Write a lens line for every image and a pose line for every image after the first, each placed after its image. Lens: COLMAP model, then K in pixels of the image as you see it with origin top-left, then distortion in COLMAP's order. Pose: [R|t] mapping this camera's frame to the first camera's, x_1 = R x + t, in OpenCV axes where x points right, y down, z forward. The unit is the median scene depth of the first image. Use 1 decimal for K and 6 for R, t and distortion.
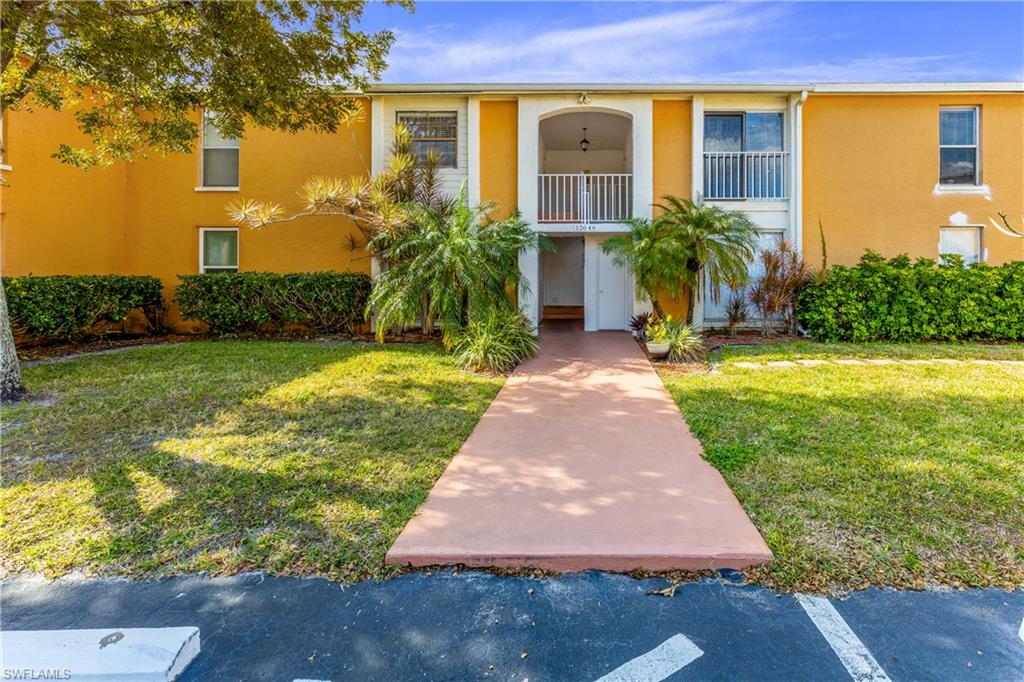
lens RADIAL K [[468.5, 0, 511.9], [0, 468.5, 259.8], [0, 0, 1]] dist [-0.017207, -0.000097]
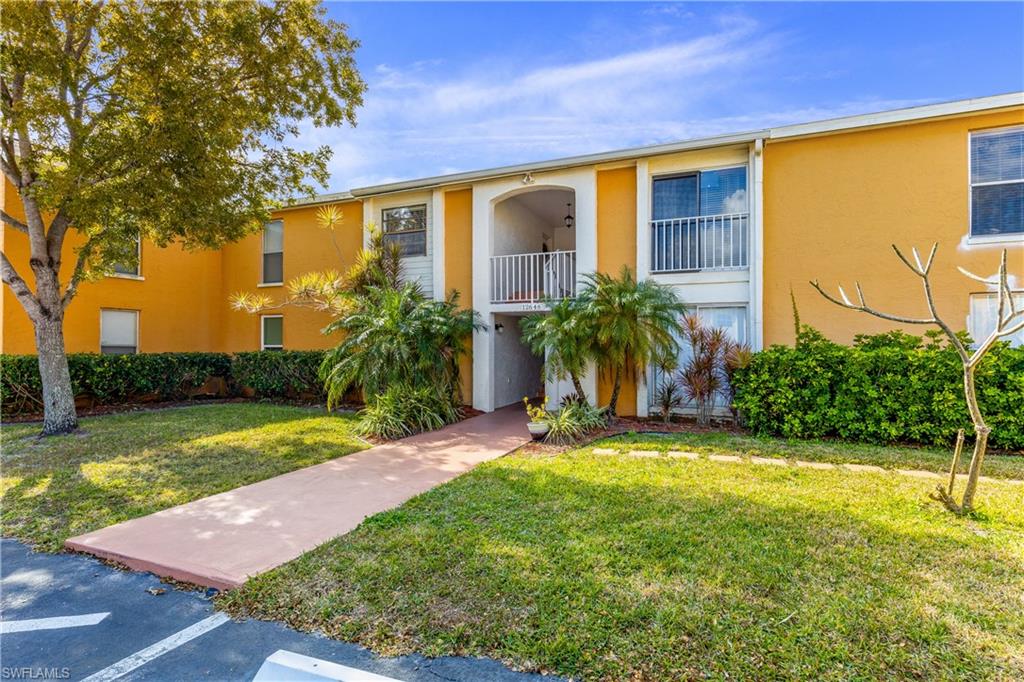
lens RADIAL K [[481.9, 0, 512.0], [0, 481.9, 341.0], [0, 0, 1]] dist [-0.020529, -0.000144]
pose [[0.932249, -0.002940, -0.361806, 0.505581], [0.007434, 0.999912, 0.011030, -0.007961], [0.361742, -0.012972, 0.932188, 0.020937]]
